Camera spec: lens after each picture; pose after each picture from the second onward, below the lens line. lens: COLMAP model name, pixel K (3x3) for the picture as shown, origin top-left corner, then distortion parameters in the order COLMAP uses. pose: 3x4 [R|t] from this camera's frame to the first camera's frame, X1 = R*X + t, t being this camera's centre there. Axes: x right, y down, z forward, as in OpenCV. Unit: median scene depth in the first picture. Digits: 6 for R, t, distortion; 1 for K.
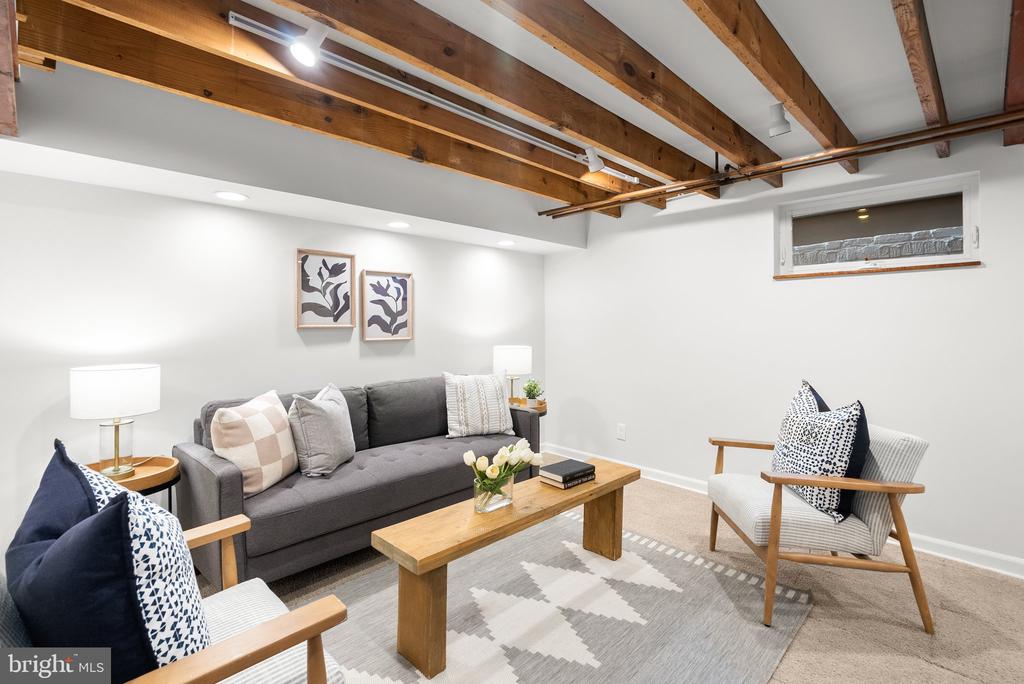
lens RADIAL K [[475.2, 0, 509.0], [0, 475.2, 327.5], [0, 0, 1]] dist [0.003186, 0.001100]
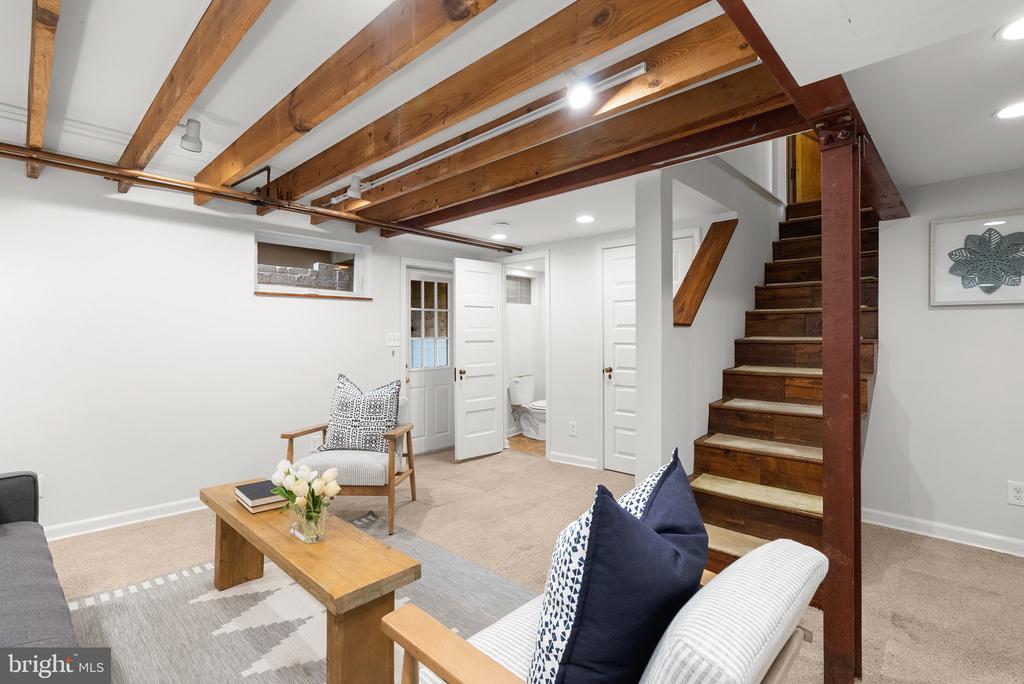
lens RADIAL K [[475.2, 0, 511.0], [0, 475.2, 338.1], [0, 0, 1]] dist [0.003186, 0.001100]
pose [[-0.024072, -0.000089, 0.999710, -0.612593], [-0.001543, 0.999999, 0.000052, 0.004823], [-0.999709, -0.001541, -0.024073, 0.421659]]
